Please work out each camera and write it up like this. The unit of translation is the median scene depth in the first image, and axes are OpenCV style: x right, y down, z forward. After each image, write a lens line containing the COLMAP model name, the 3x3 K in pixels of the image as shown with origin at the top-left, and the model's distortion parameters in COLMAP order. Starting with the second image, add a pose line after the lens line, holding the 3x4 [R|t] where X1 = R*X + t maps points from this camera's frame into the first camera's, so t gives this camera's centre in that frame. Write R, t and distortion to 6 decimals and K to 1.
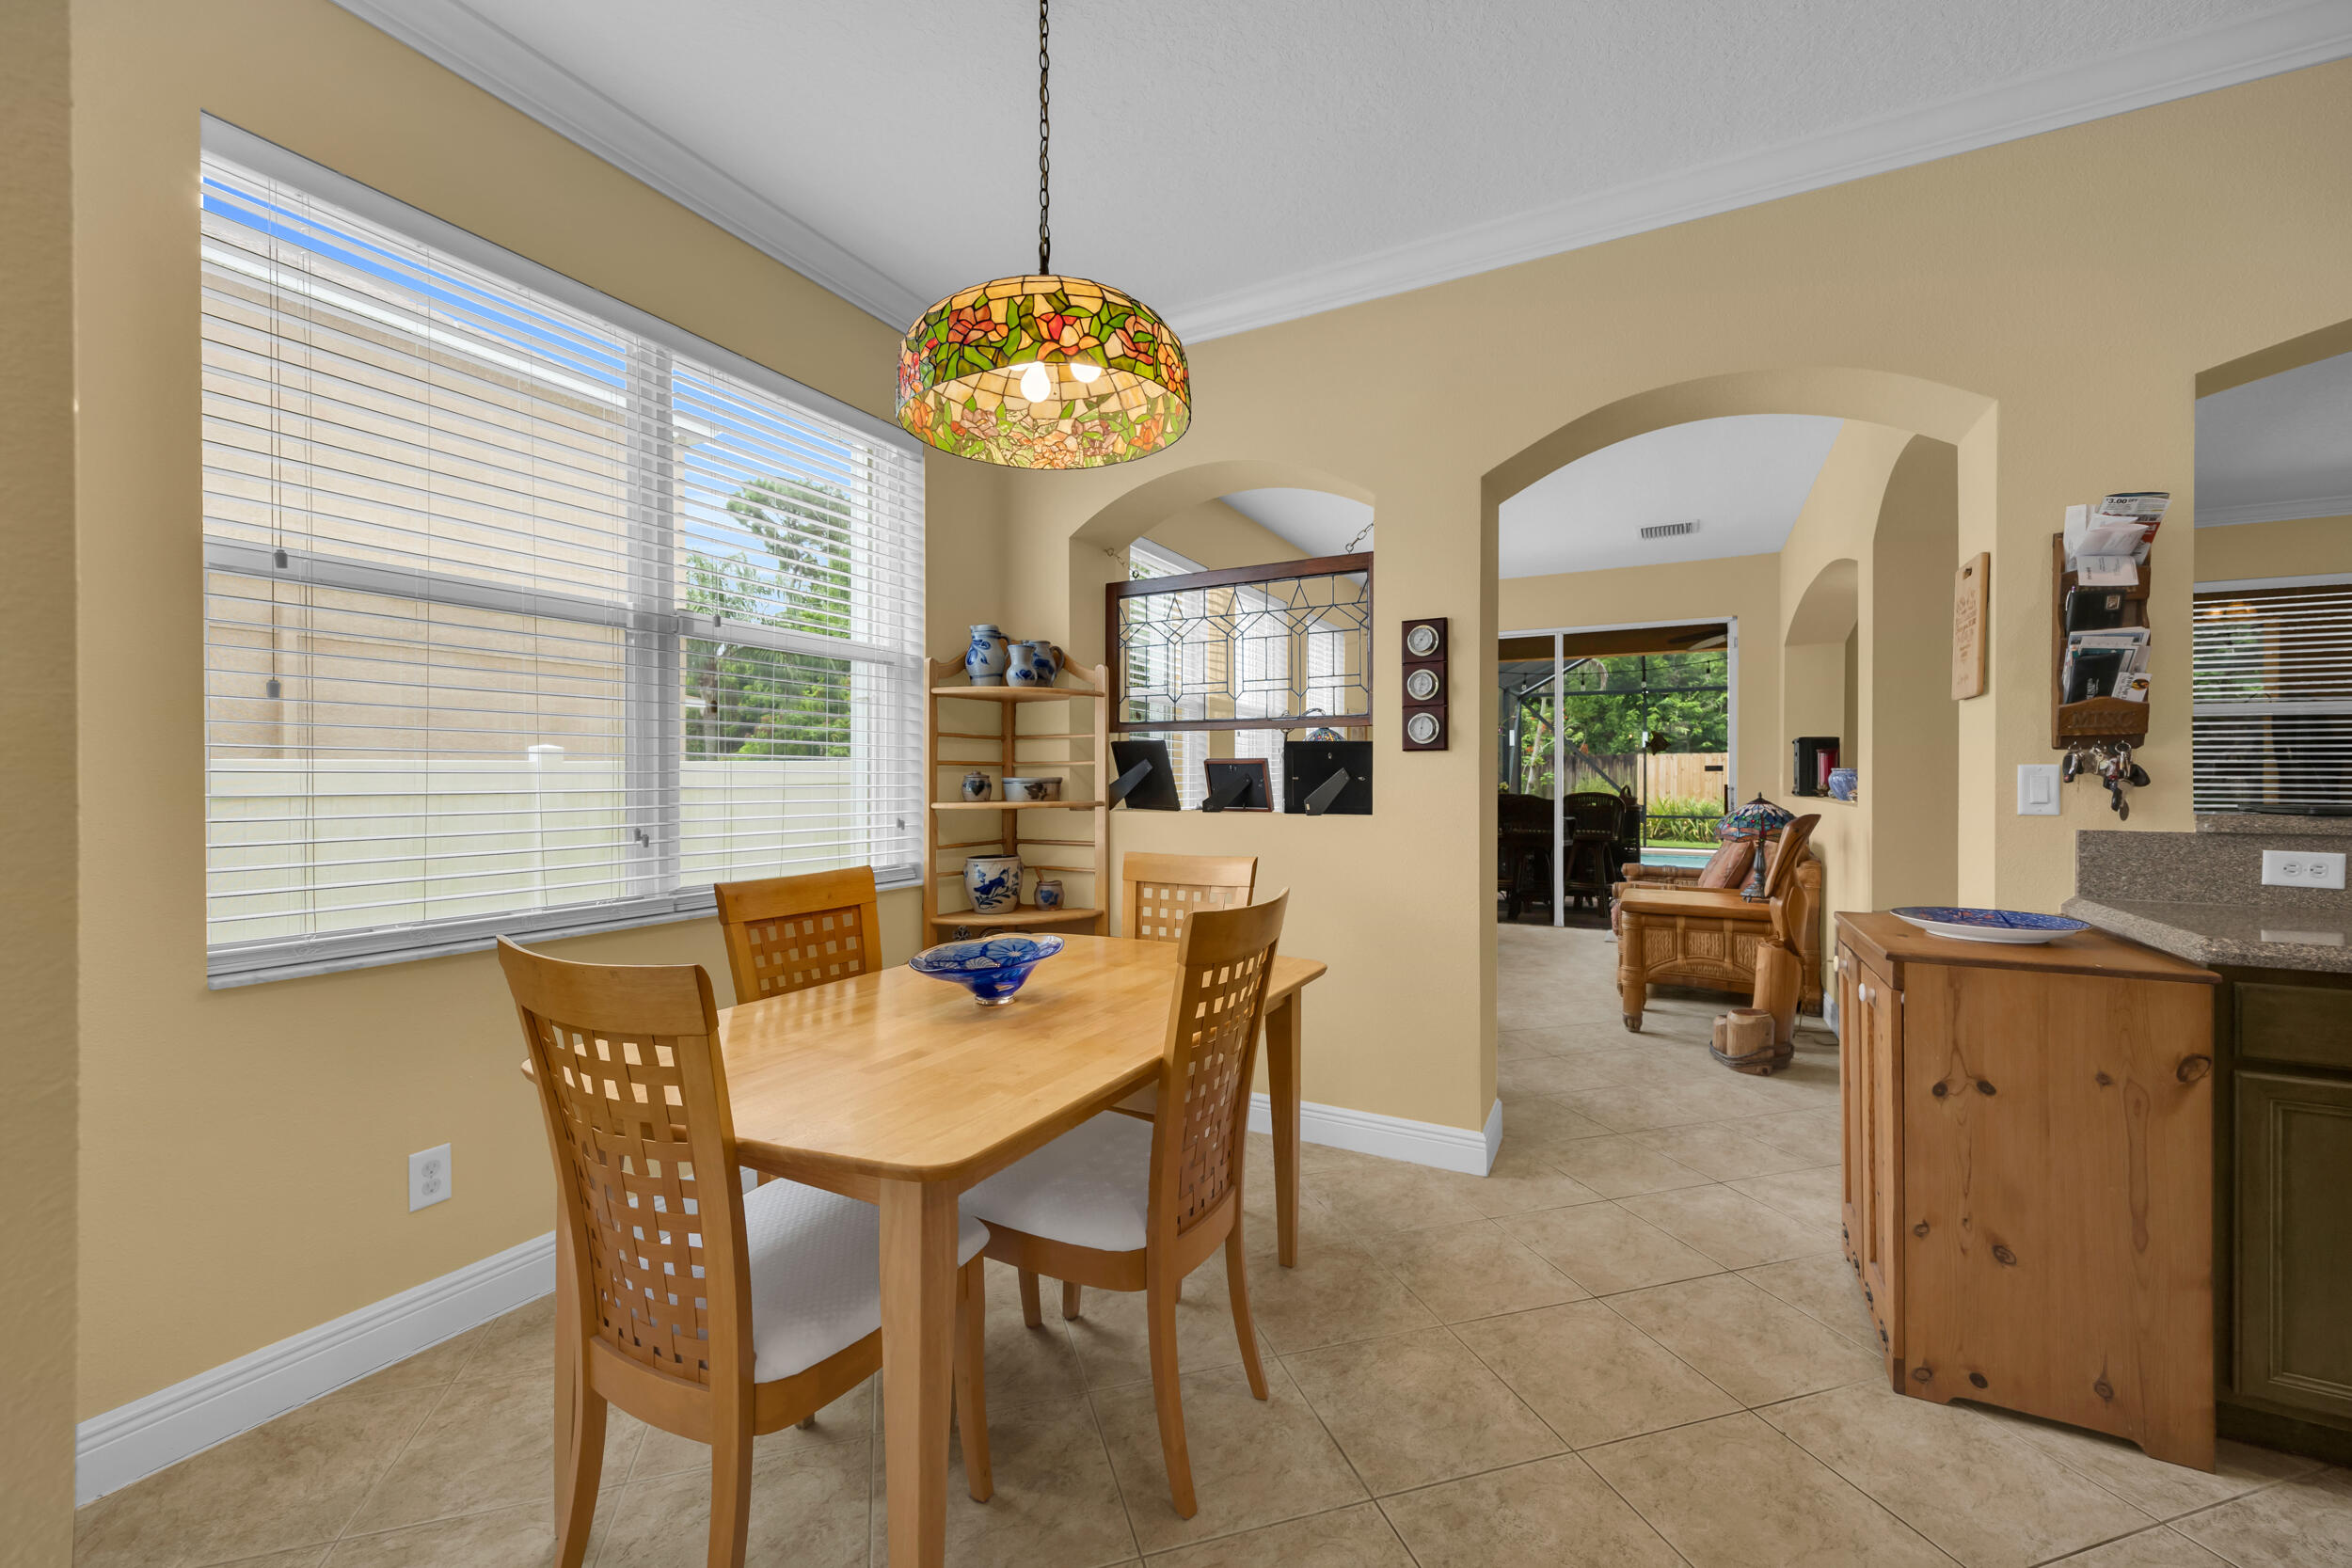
lens RADIAL K [[945.7, 0, 1180.9], [0, 945.7, 771.6], [0, 0, 1]] dist [0.016291, 0.000078]
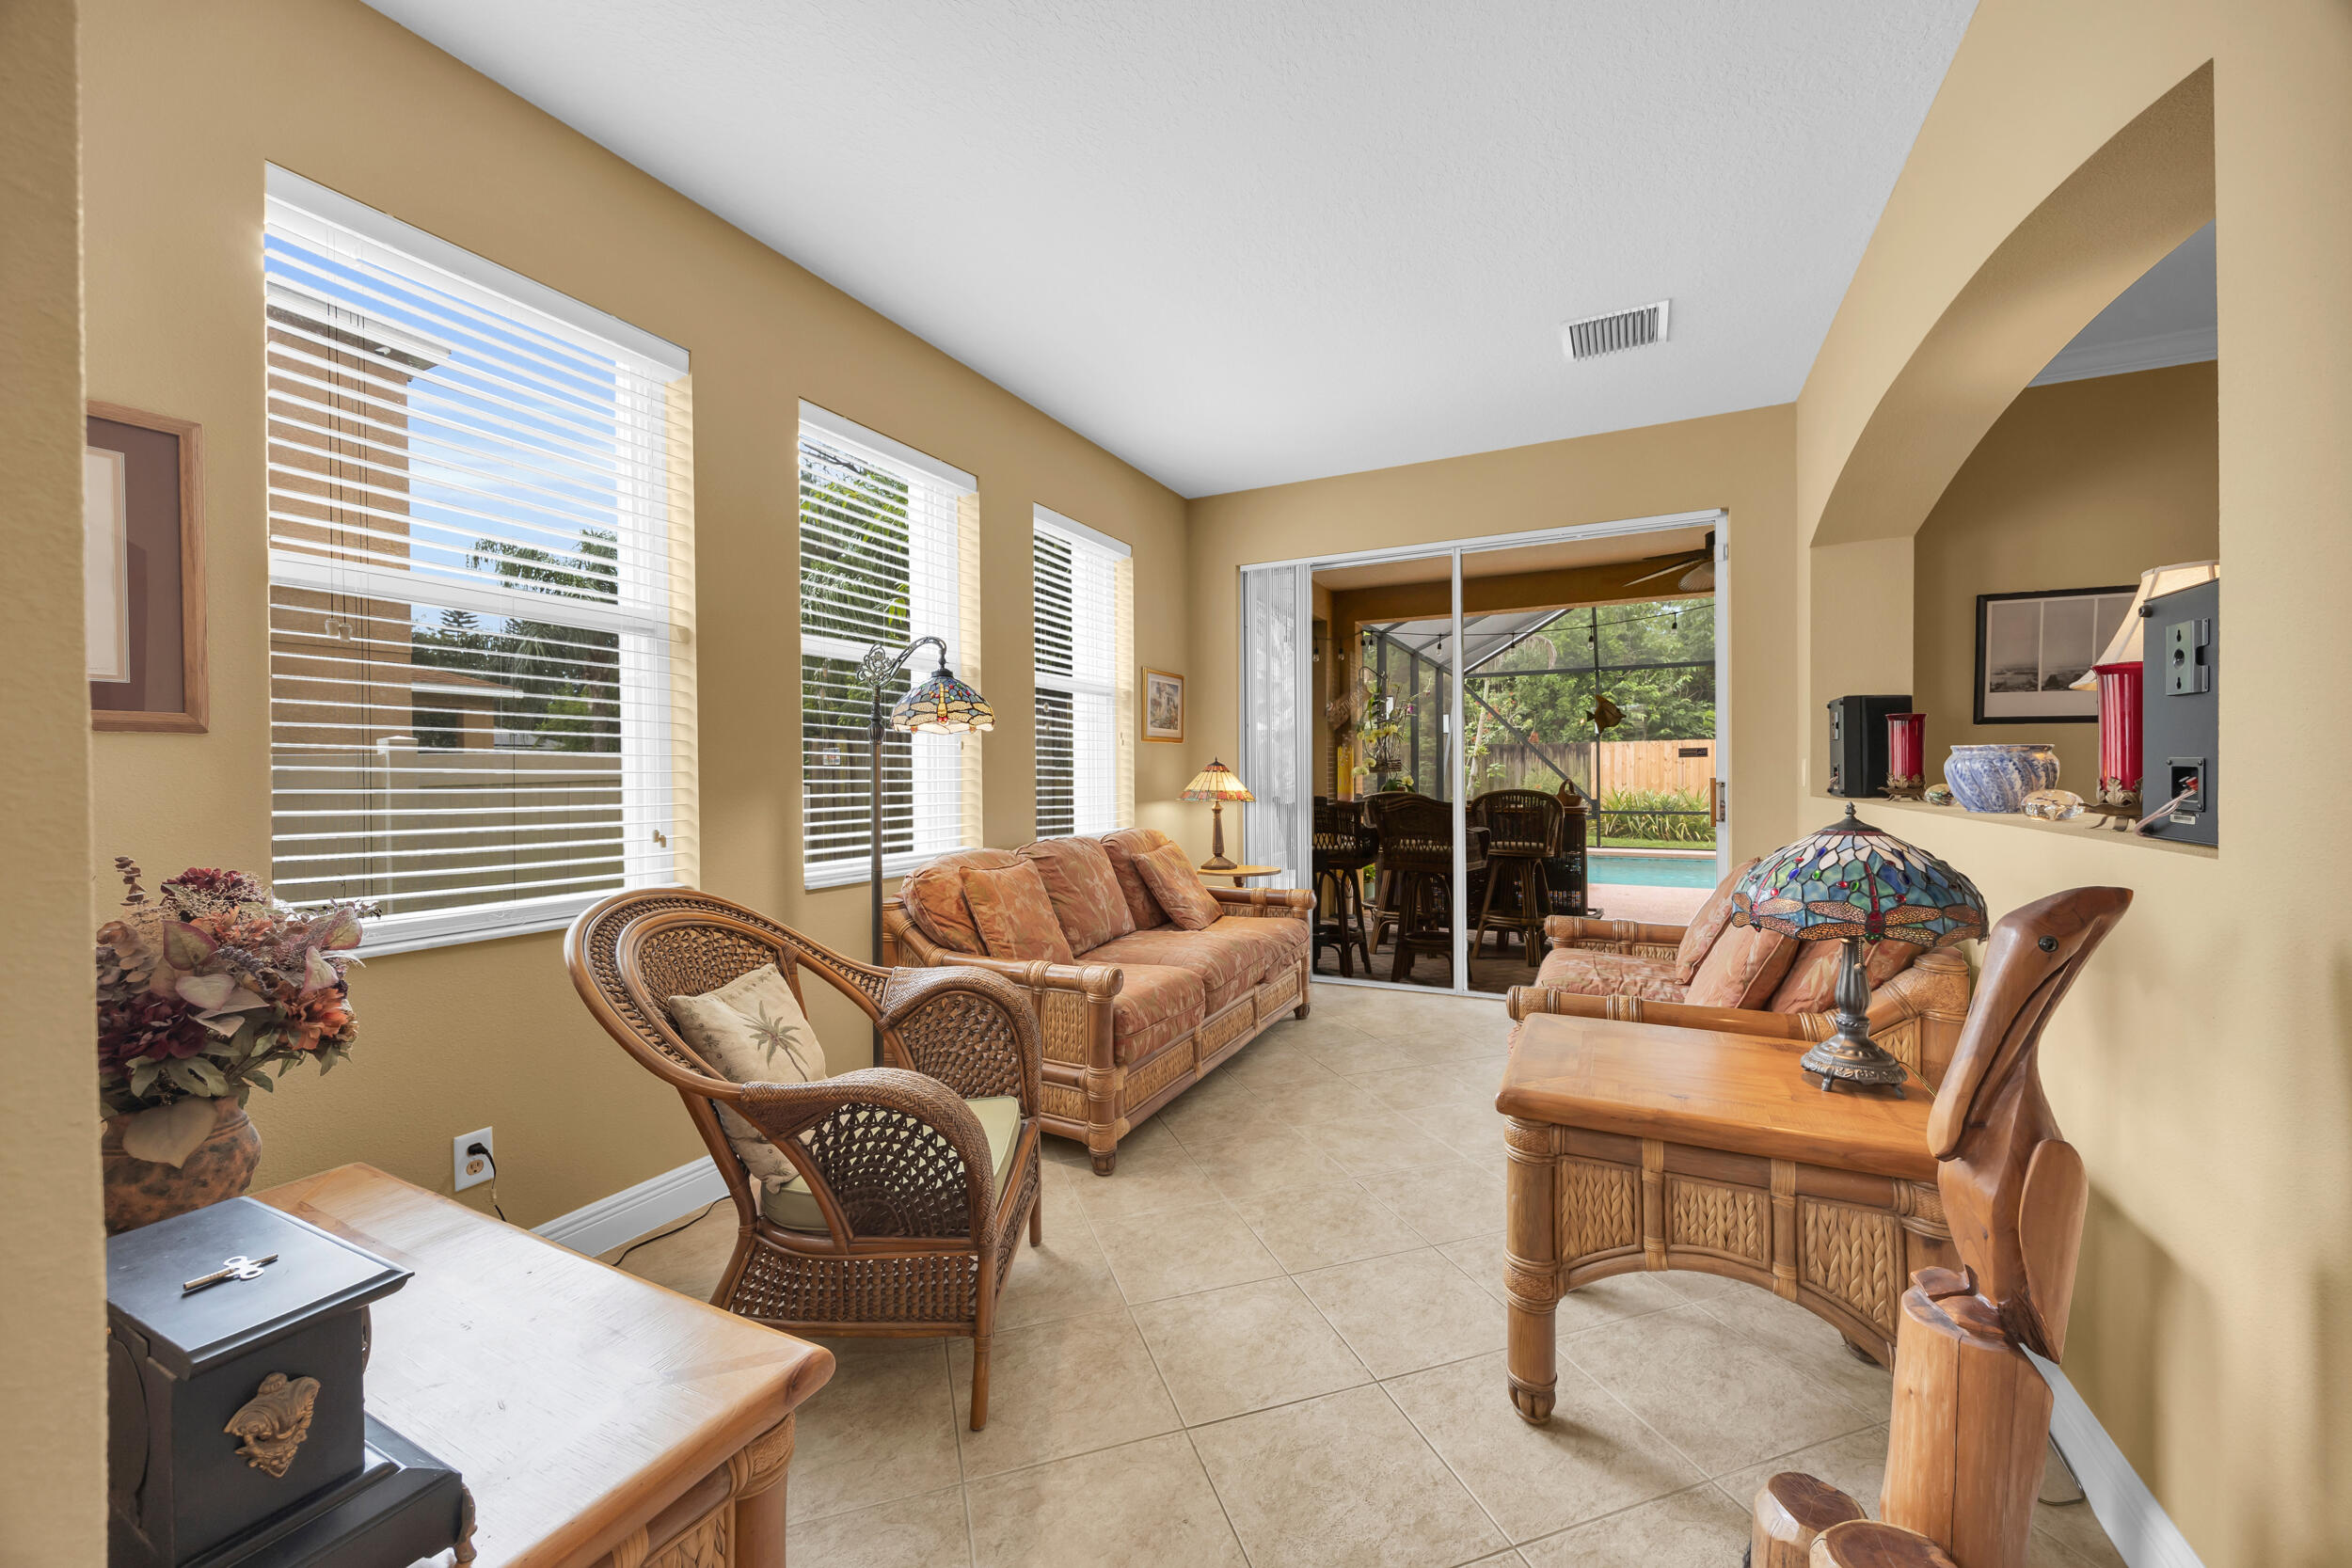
lens RADIAL K [[907.0, 0, 1175.0], [0, 907.0, 779.5], [0, 0, 1]] dist [-0.000156, 0.000501]
pose [[0.999855, -0.009731, 0.013983, 0.200727], [0.009532, 0.999853, 0.014241, 0.002587], [-0.014120, -0.014106, 0.999801, 0.389030]]
